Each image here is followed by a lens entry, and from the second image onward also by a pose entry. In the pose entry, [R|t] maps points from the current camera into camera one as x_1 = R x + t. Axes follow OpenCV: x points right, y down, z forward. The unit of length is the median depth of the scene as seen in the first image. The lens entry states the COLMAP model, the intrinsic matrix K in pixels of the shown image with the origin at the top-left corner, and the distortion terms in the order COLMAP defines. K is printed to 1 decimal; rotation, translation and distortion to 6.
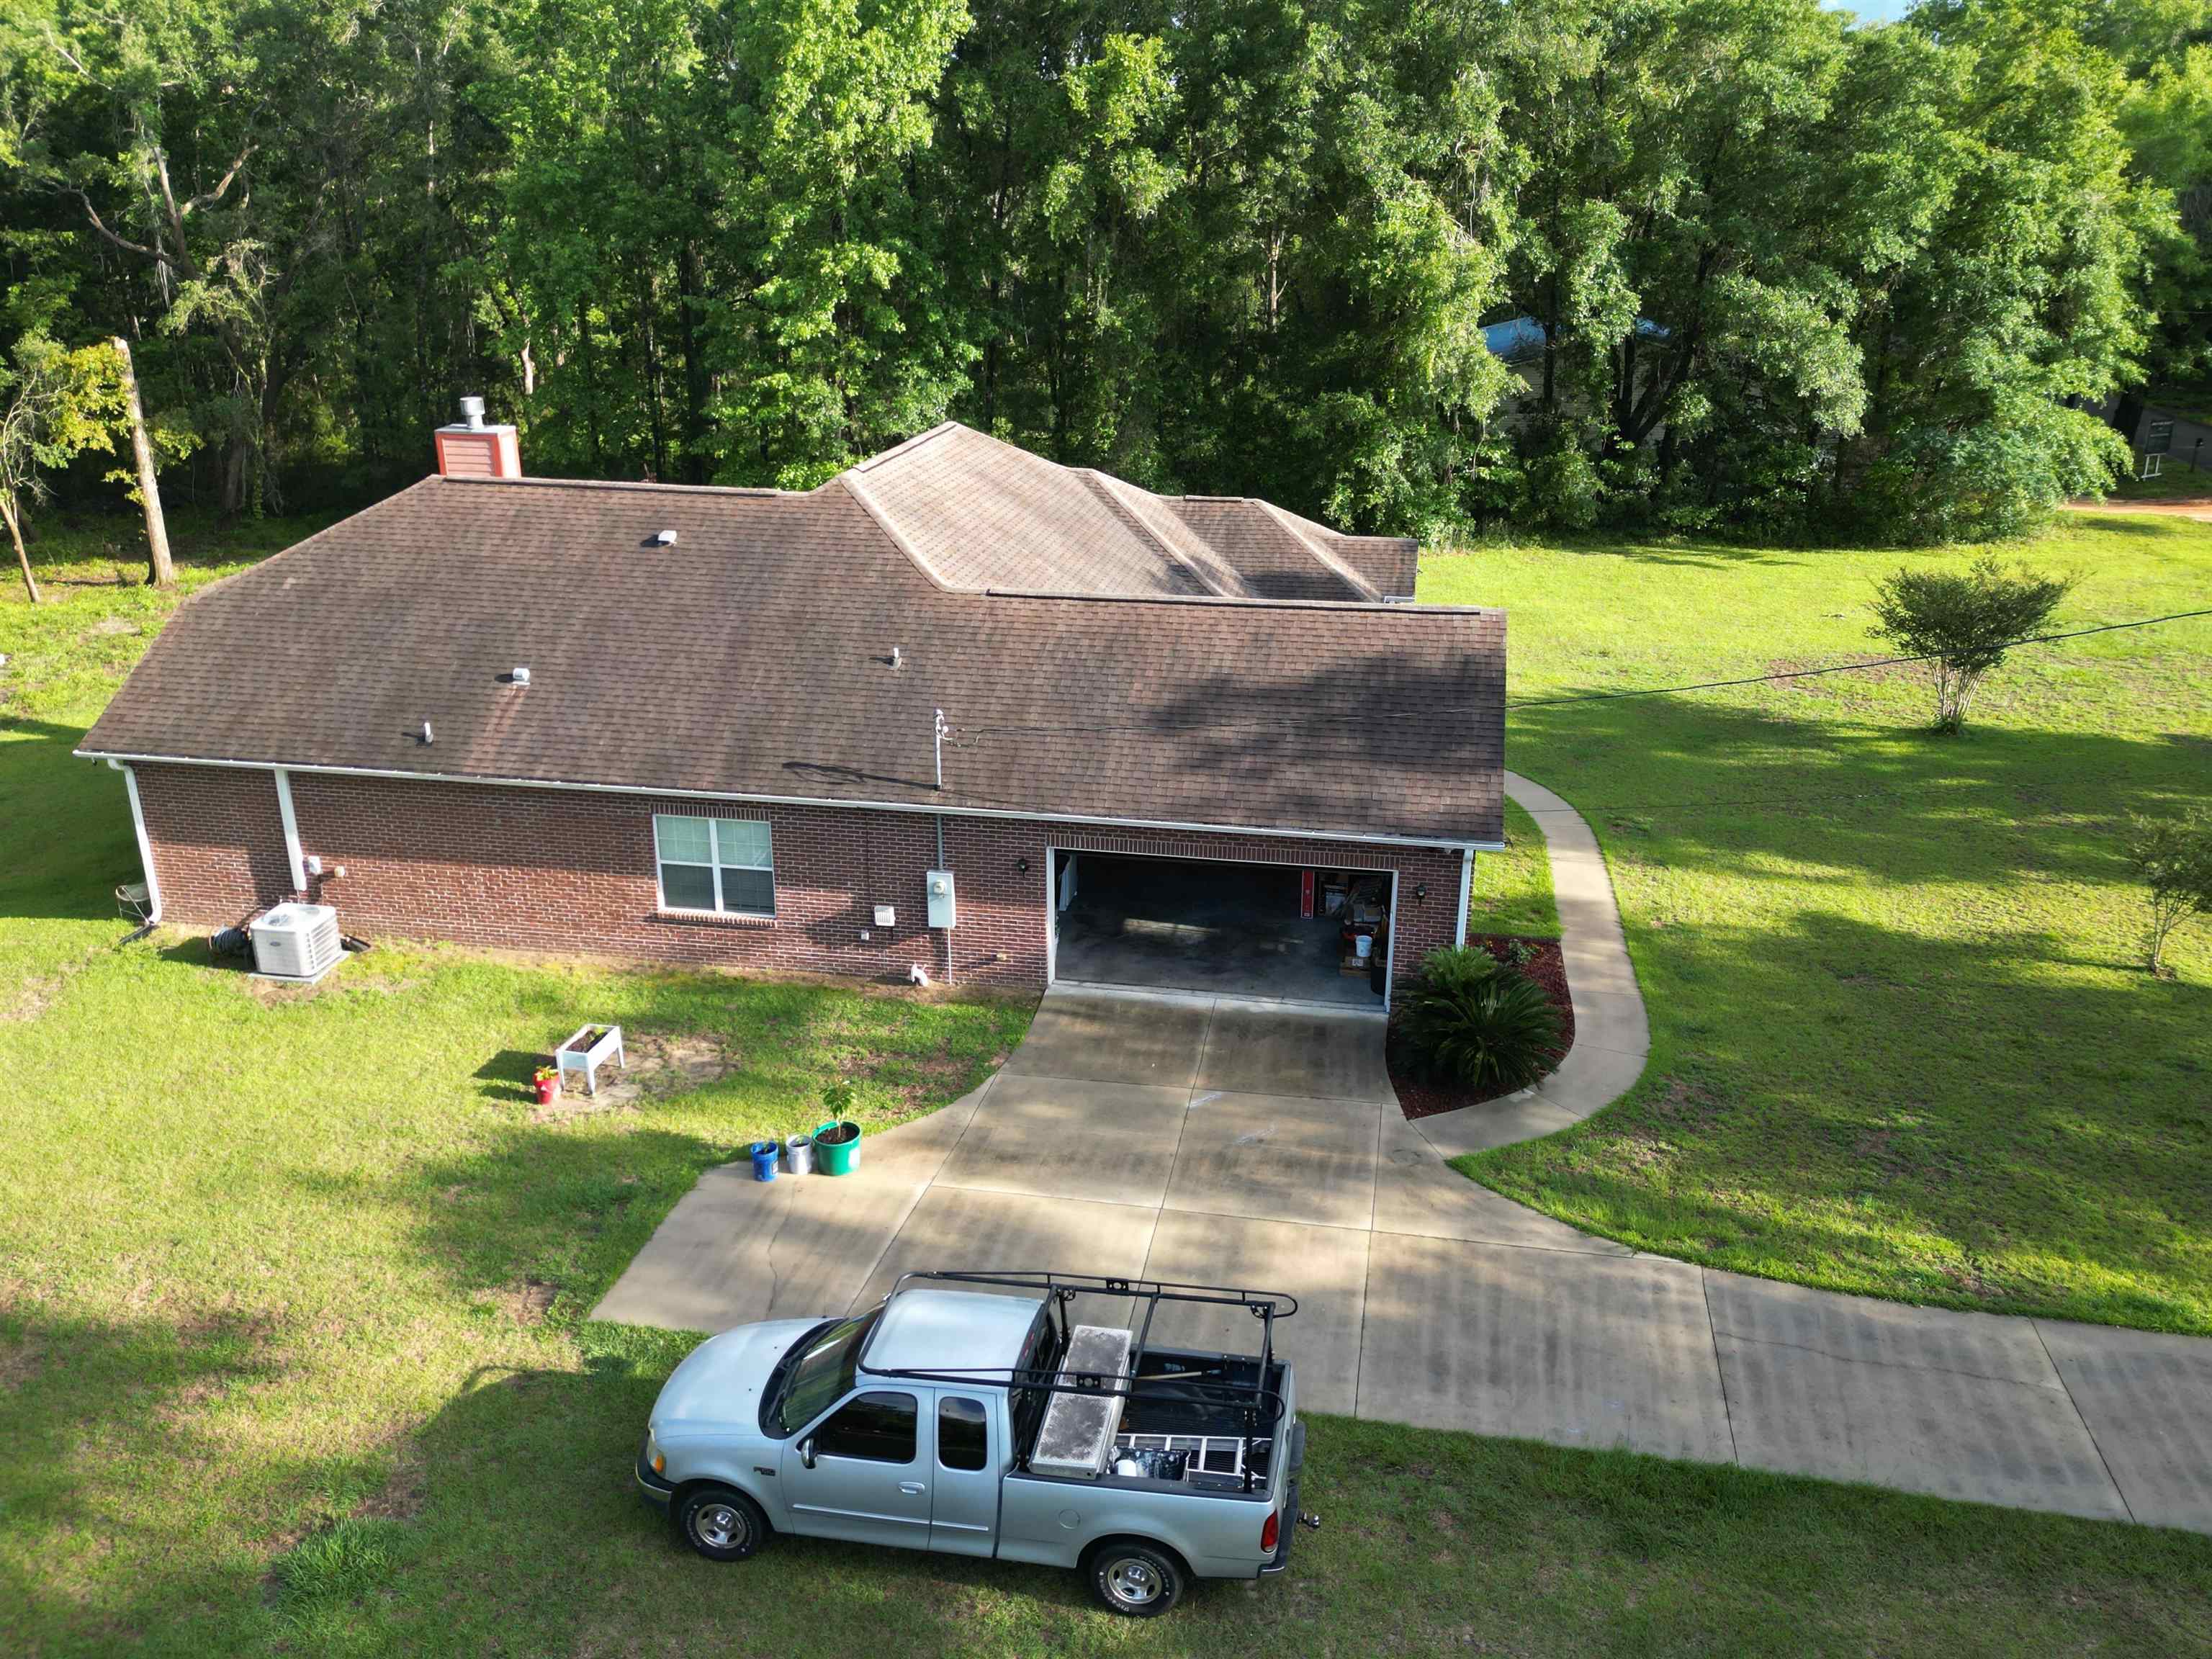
lens RADIAL K [[1614.3, 0, 1035.8], [0, 1614.3, 828.7], [0, 0, 1]] dist [0.051487, -0.033973]
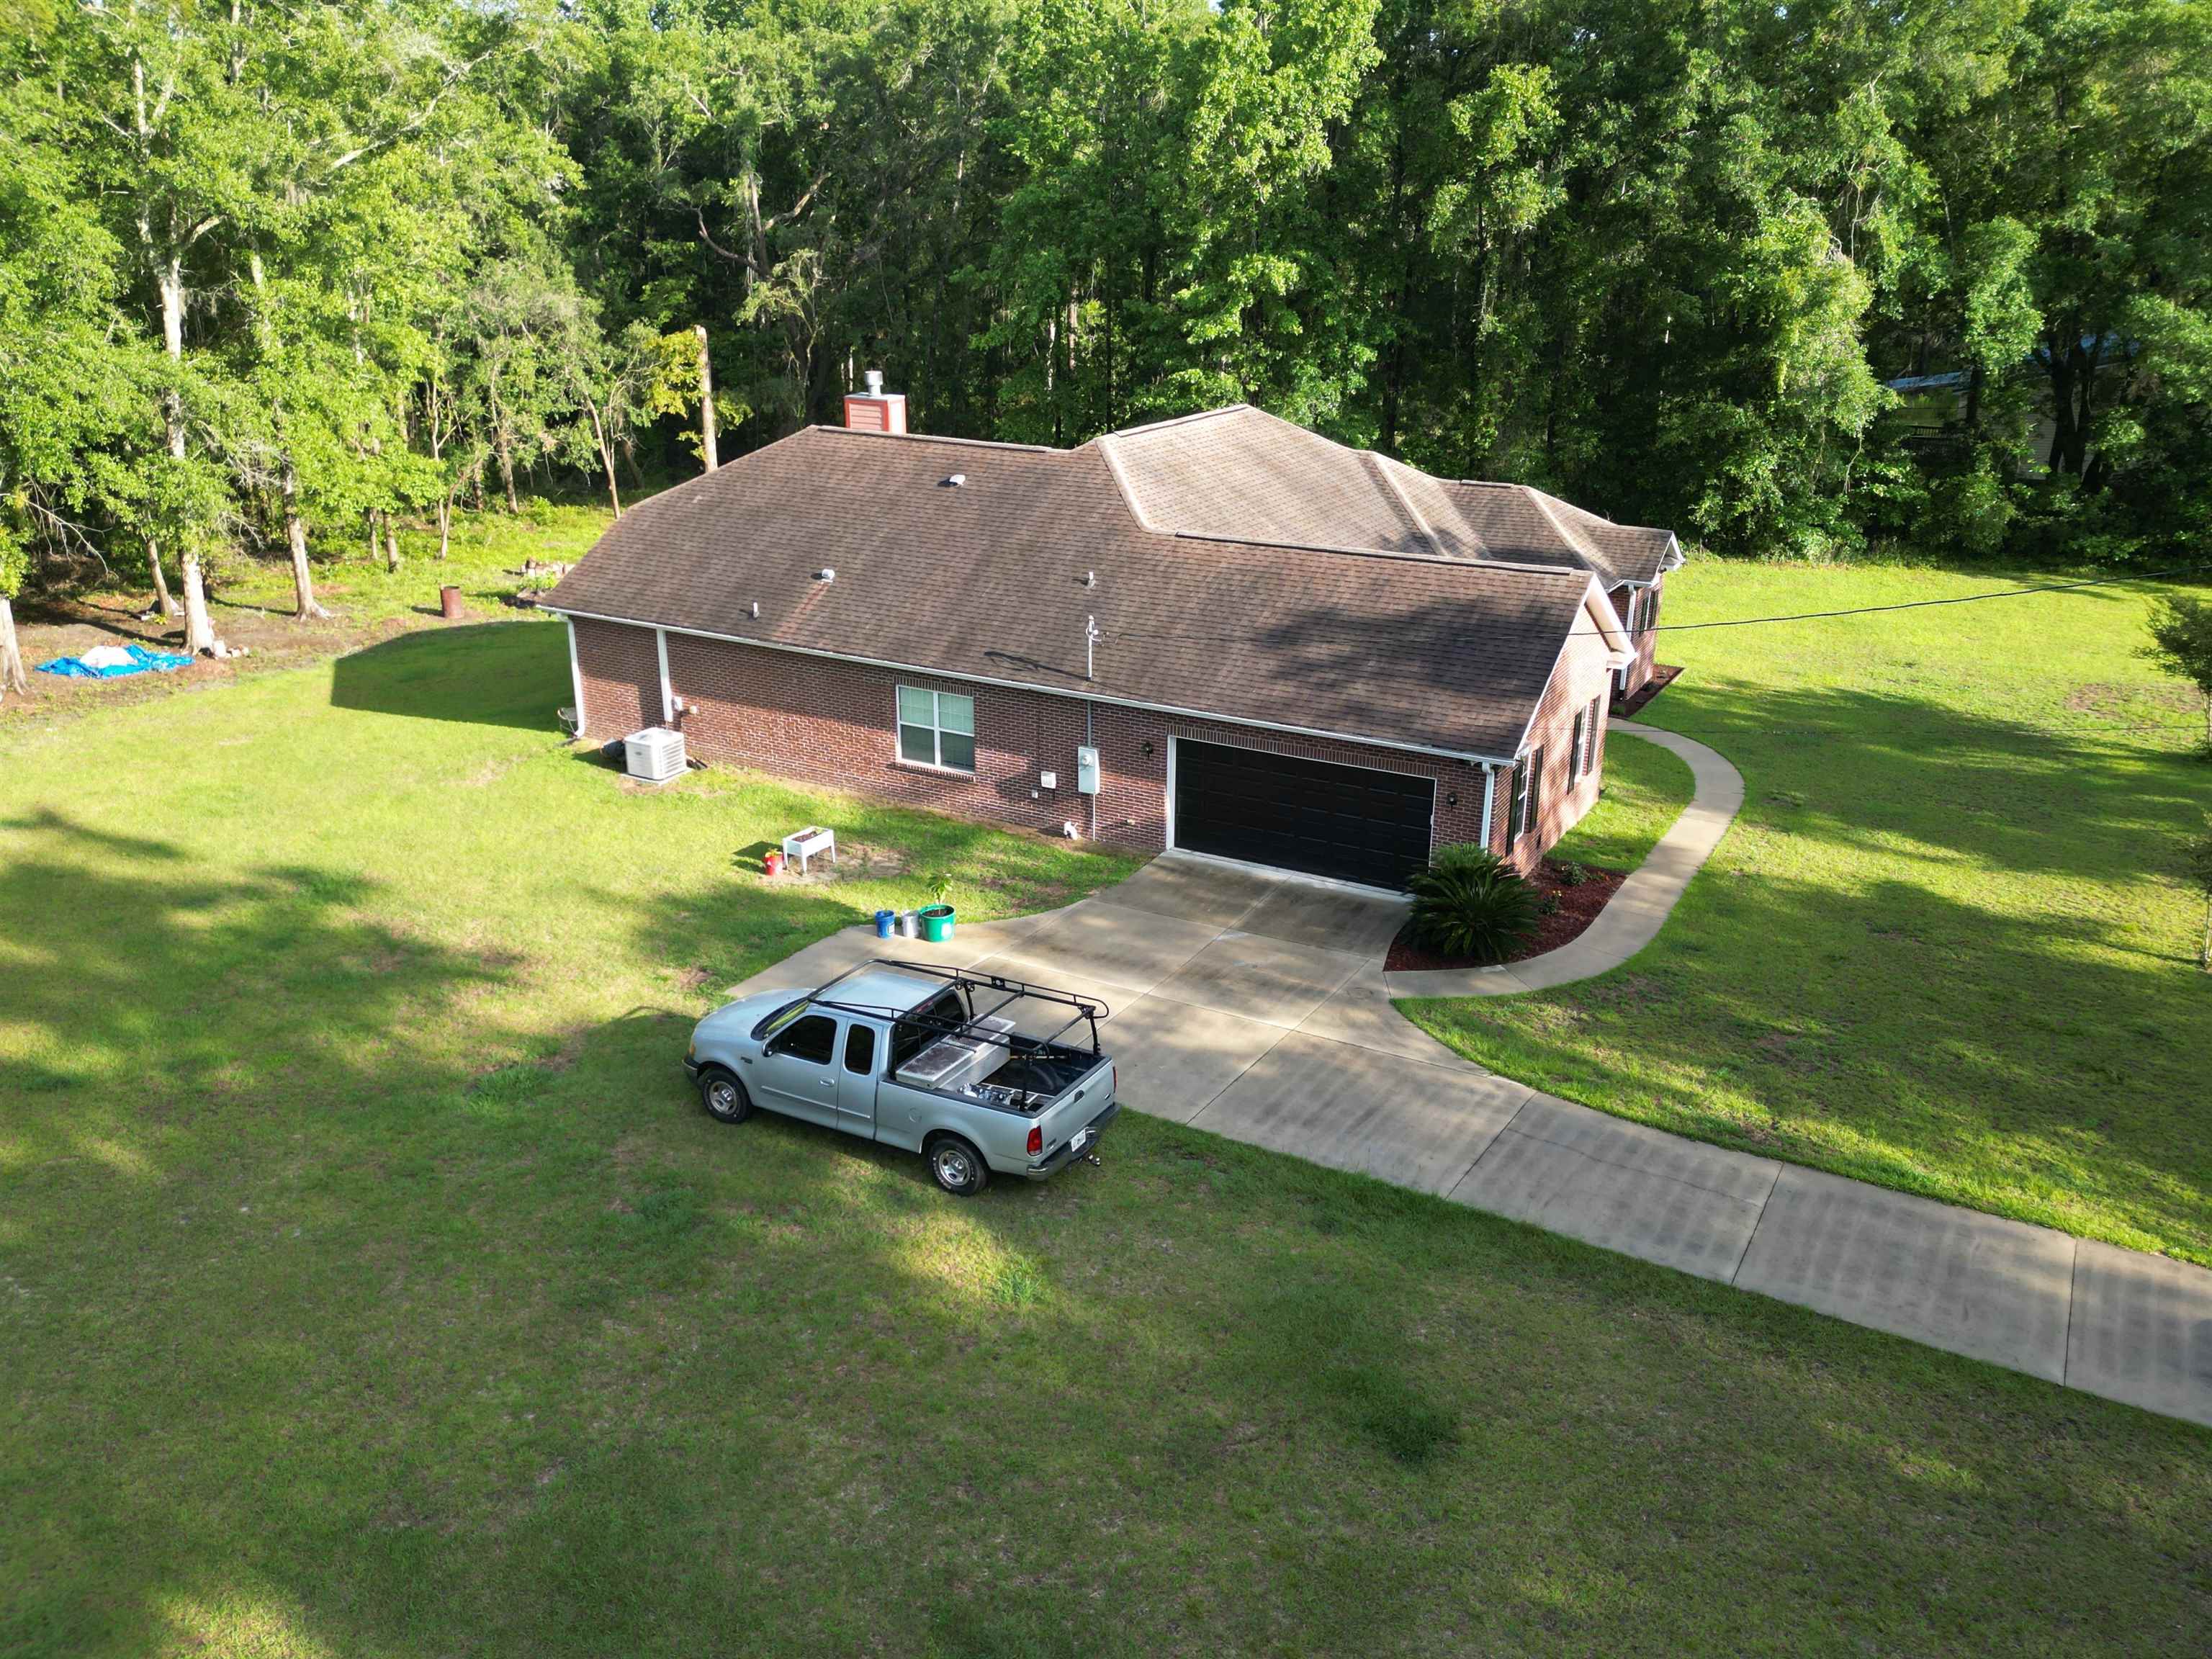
lens RADIAL K [[1594.5, 0, 1106.0], [0, 1594.5, 829.5], [0, 0, 1]] dist [0.058477, -0.046308]
pose [[0.949291, 0.116620, -0.291969, 0.280626], [-0.118051, 0.992925, 0.012774, 0.063187], [0.291393, 0.022341, 0.956342, -0.162931]]
